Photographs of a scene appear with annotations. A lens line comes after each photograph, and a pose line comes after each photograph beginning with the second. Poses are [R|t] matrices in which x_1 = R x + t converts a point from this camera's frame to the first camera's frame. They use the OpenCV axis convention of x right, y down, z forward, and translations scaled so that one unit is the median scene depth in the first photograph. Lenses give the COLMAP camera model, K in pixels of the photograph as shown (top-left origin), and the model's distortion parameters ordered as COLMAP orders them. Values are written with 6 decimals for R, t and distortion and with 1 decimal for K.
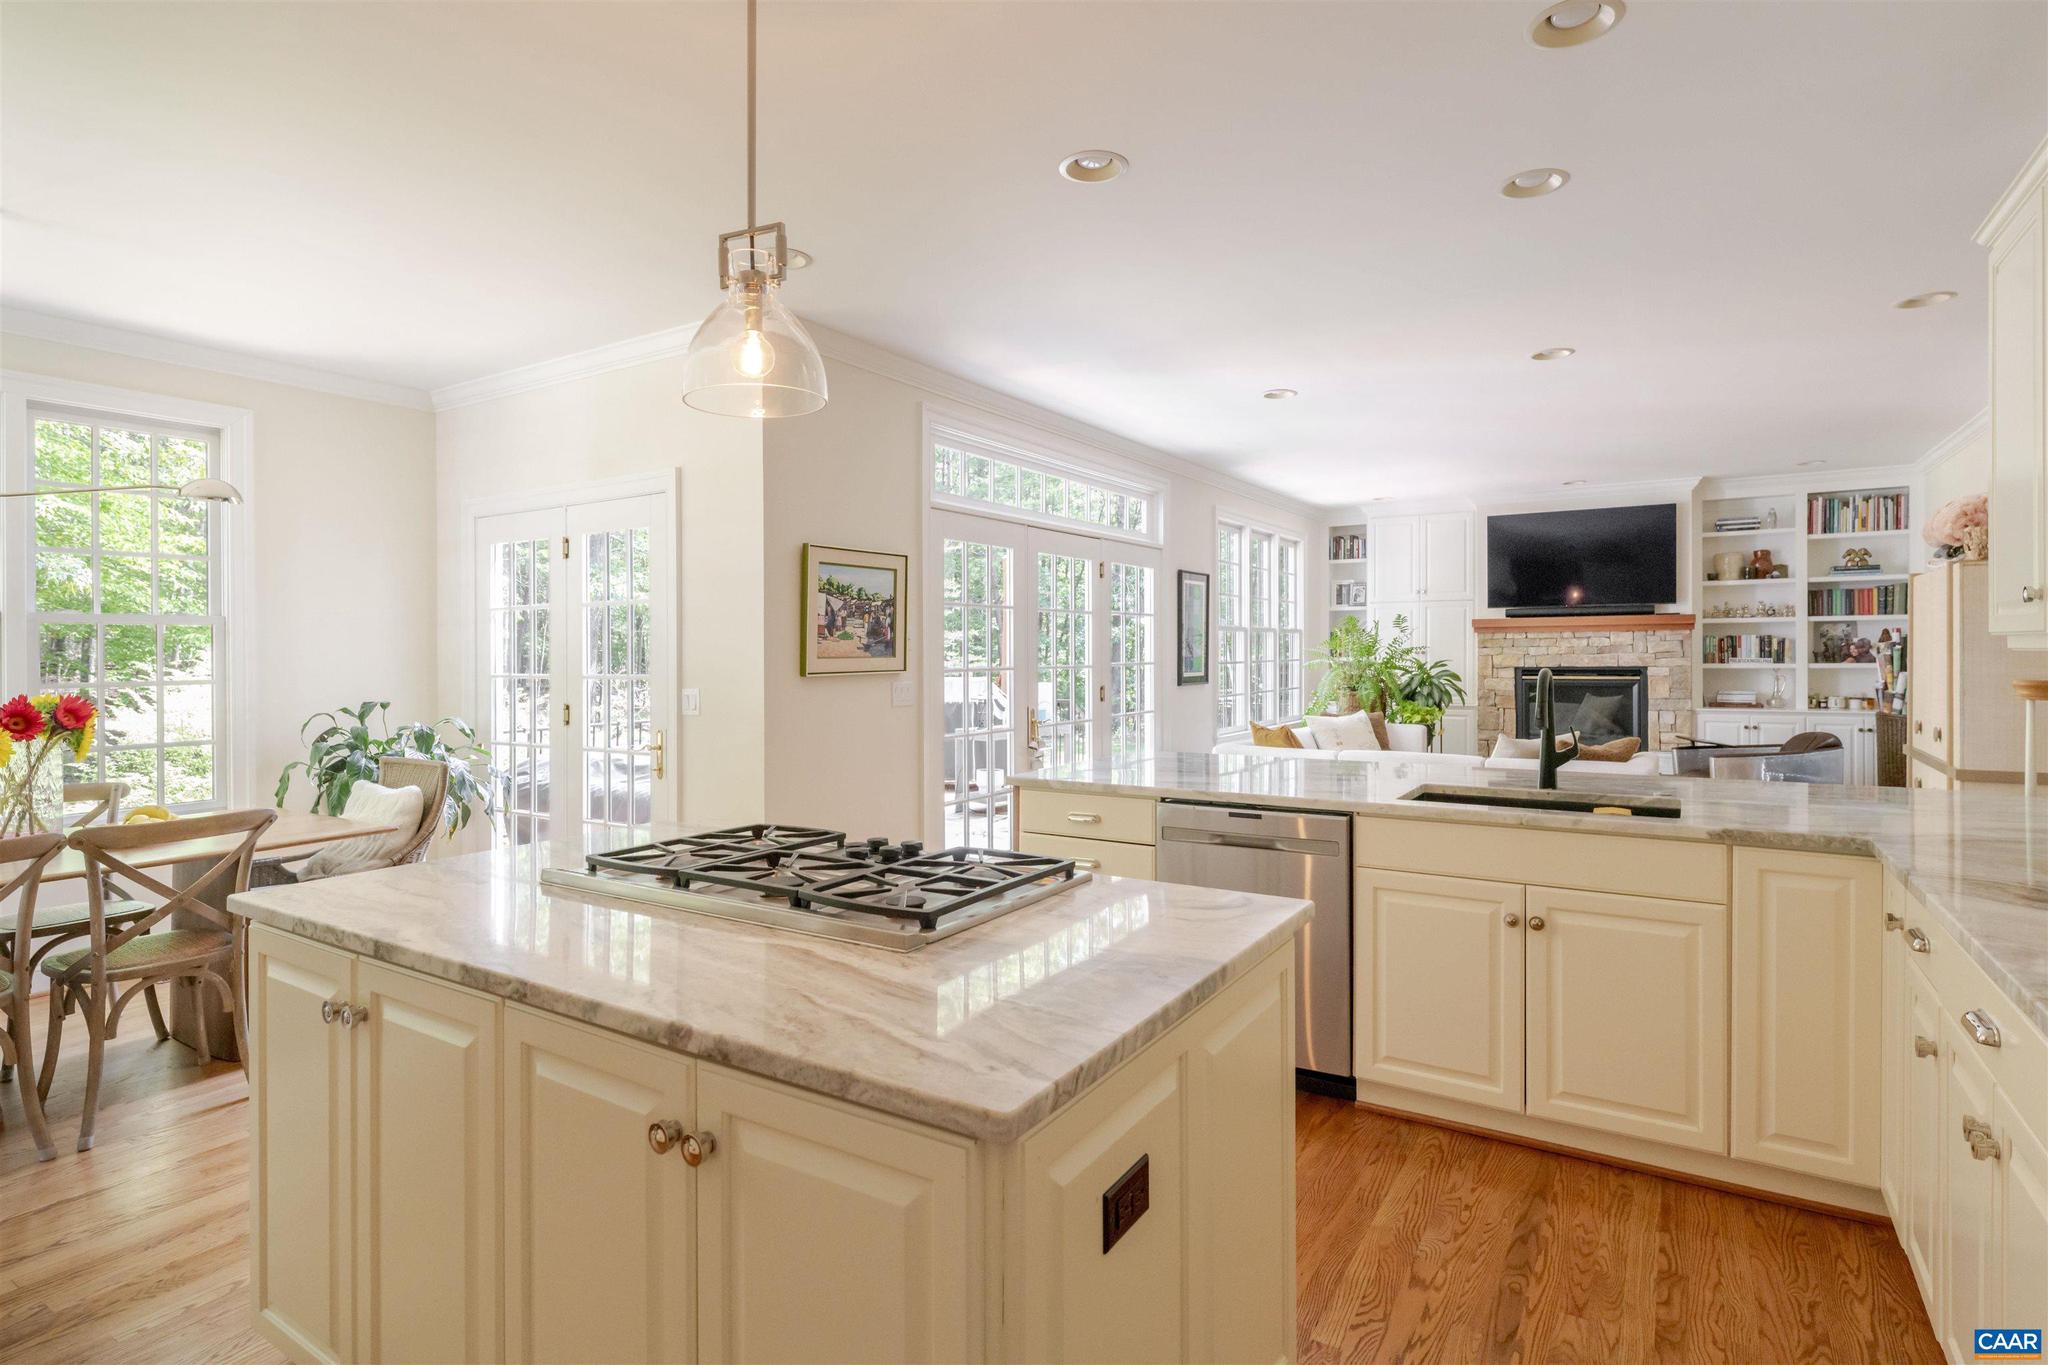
lens RADIAL K [[1044.4, 0, 1022.0], [0, 1044.4, 651.4], [0, 0, 1]] dist [0.002646, 0.000159]
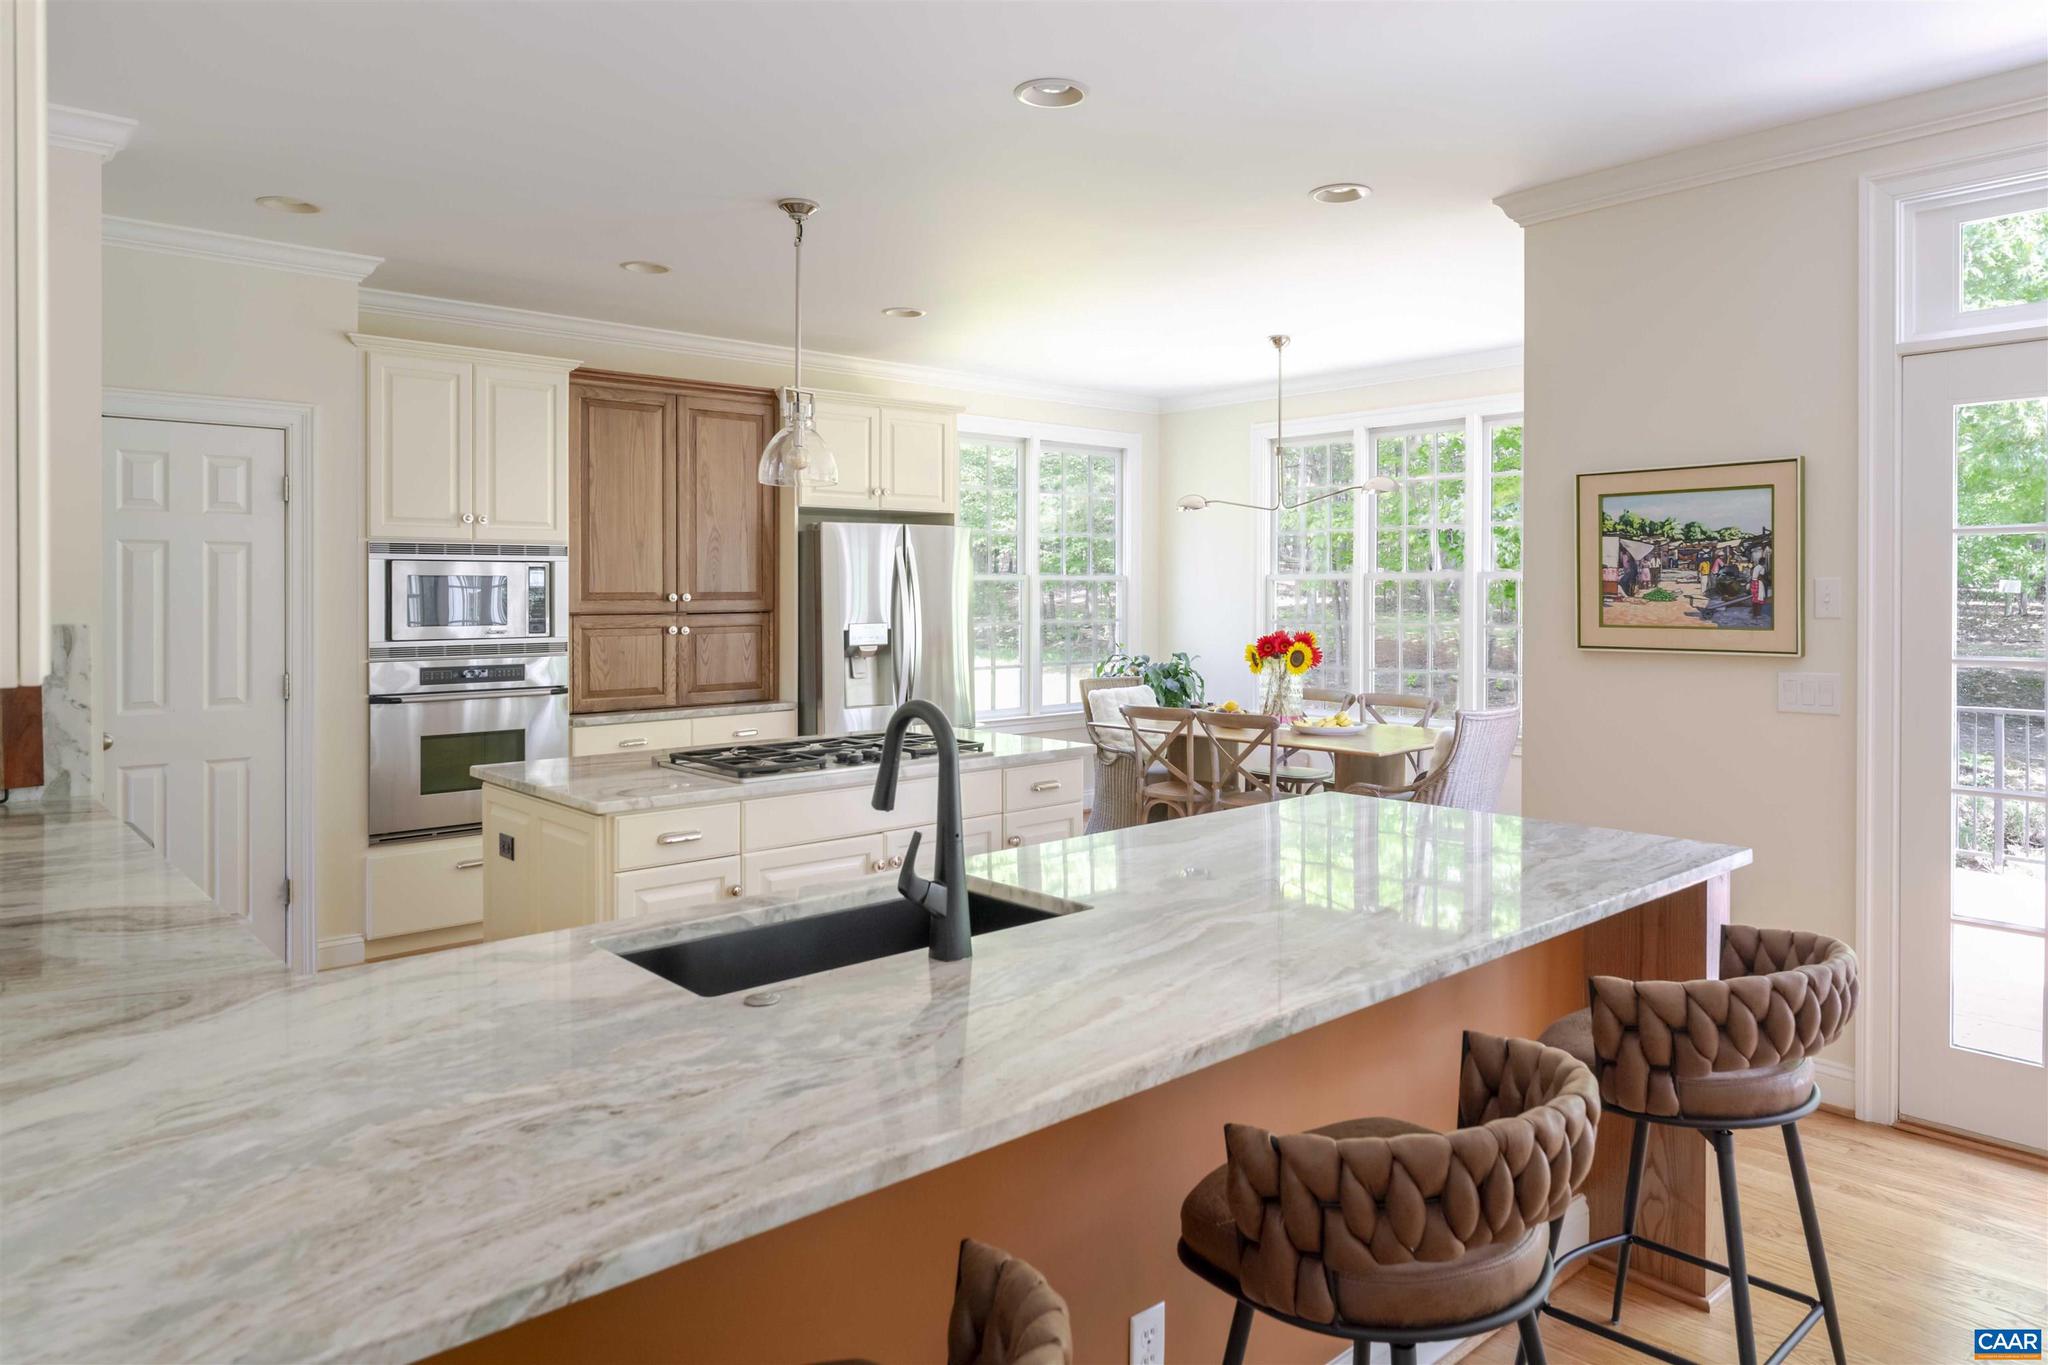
lens RADIAL K [[1267.1, 0, 1053.8], [0, 1267.1, 605.2], [0, 0, 1]] dist [0.002752, -0.000629]
pose [[-0.256812, 0.017504, -0.966303, 0.759490], [0.004946, 0.999847, 0.016797, -0.025330], [0.966449, -0.000465, -0.256859, 0.858545]]
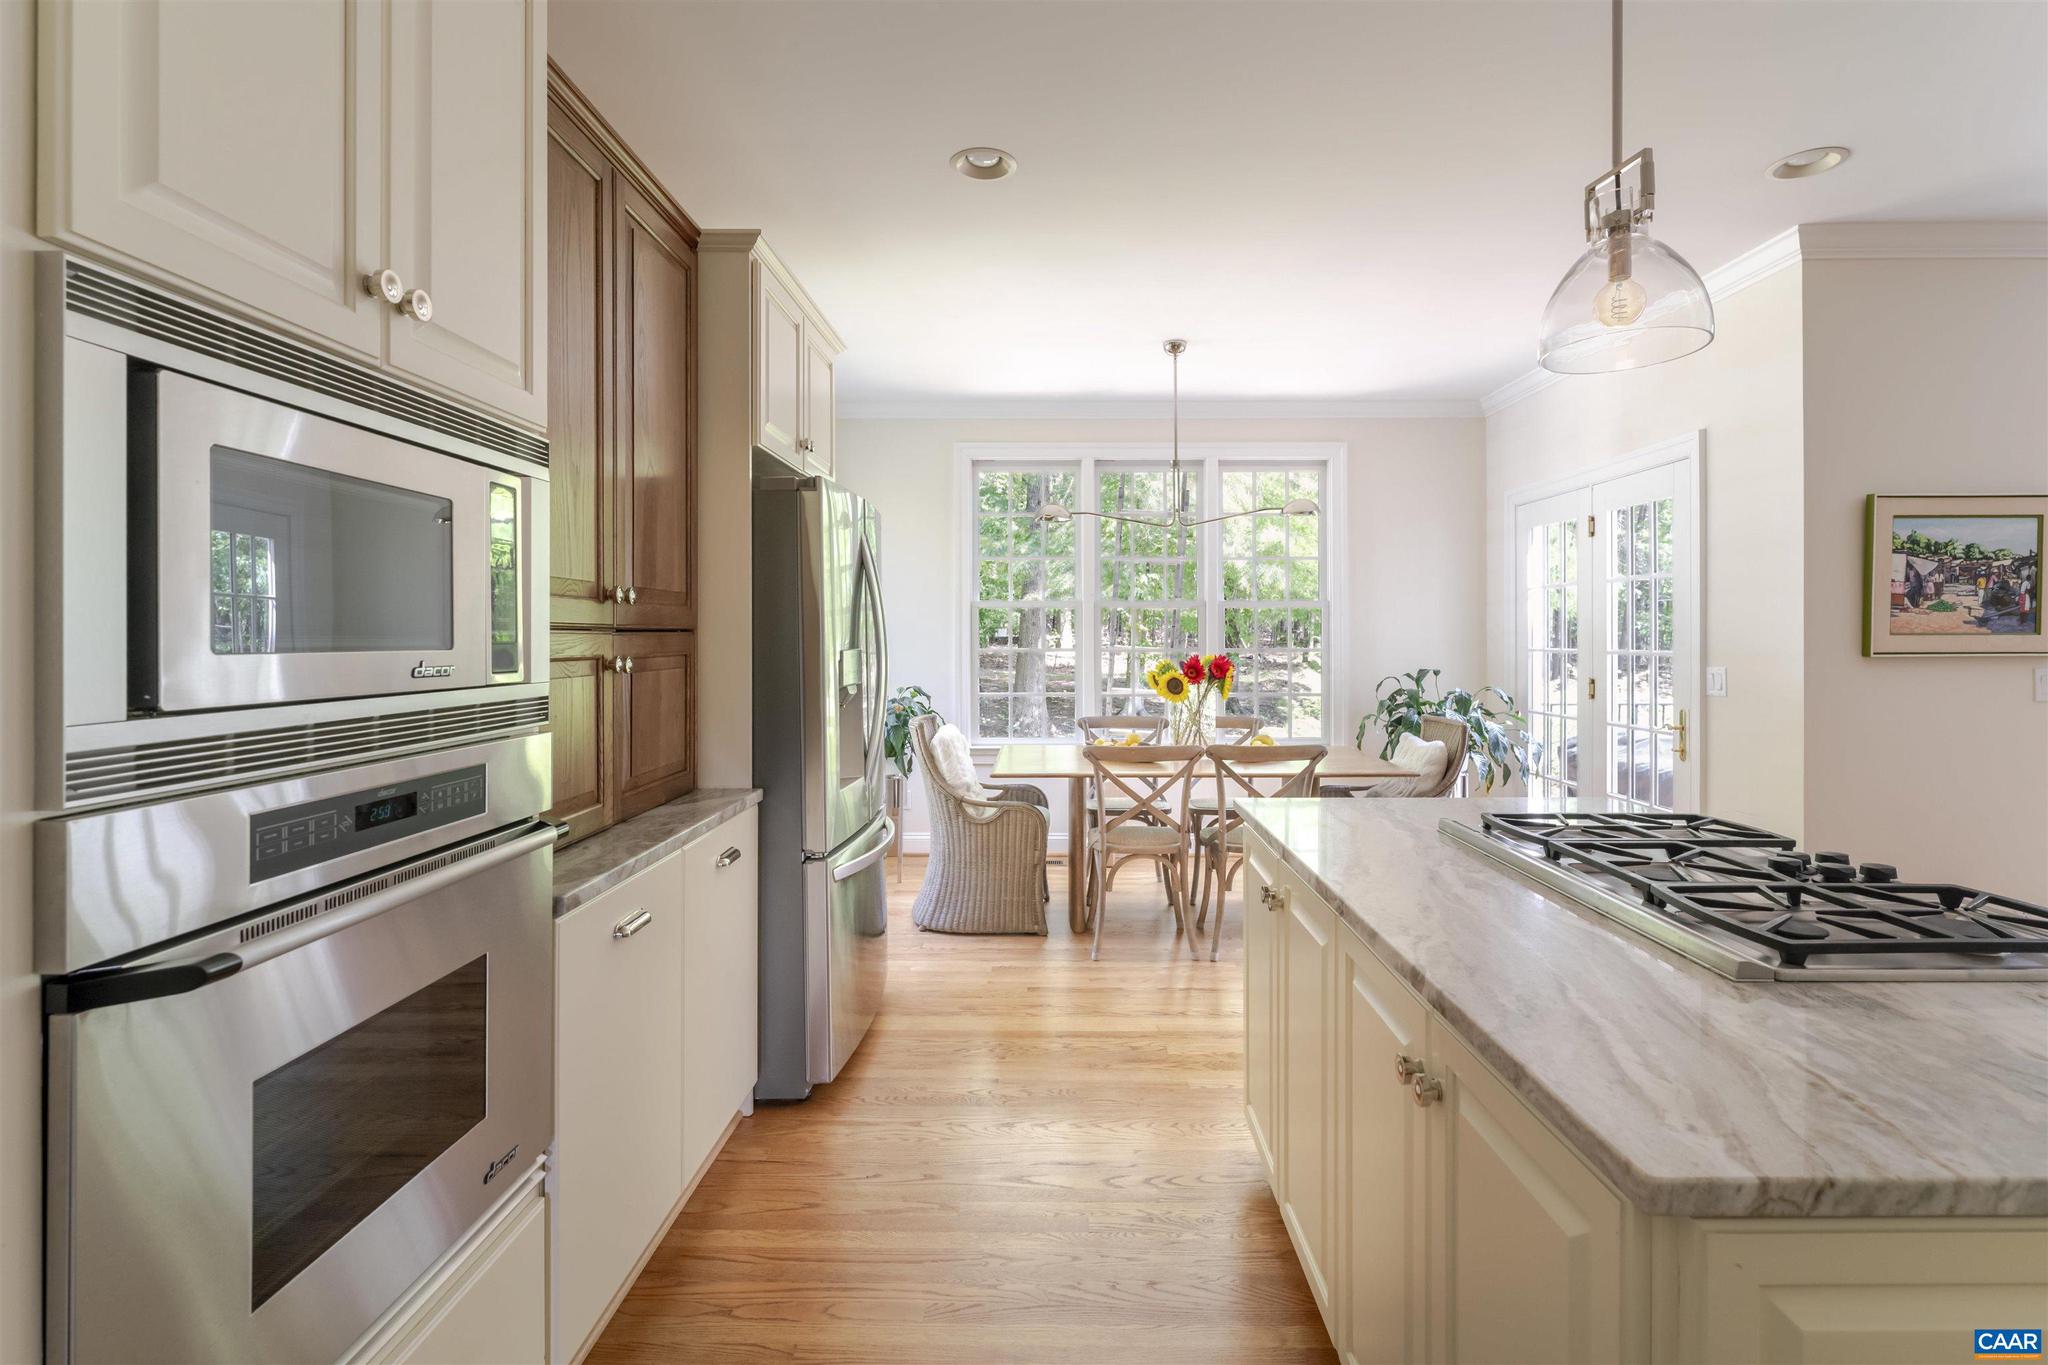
lens RADIAL K [[963.6, 0, 1057.6], [0, 963.6, 634.0], [0, 0, 1]] dist [0.002730, -0.000464]
pose [[0.536824, 0.004481, -0.843682, 0.089495], [-0.002409, 0.999990, 0.003779, 0.004852], [0.843691, 0.000004, 0.536829, 0.051649]]
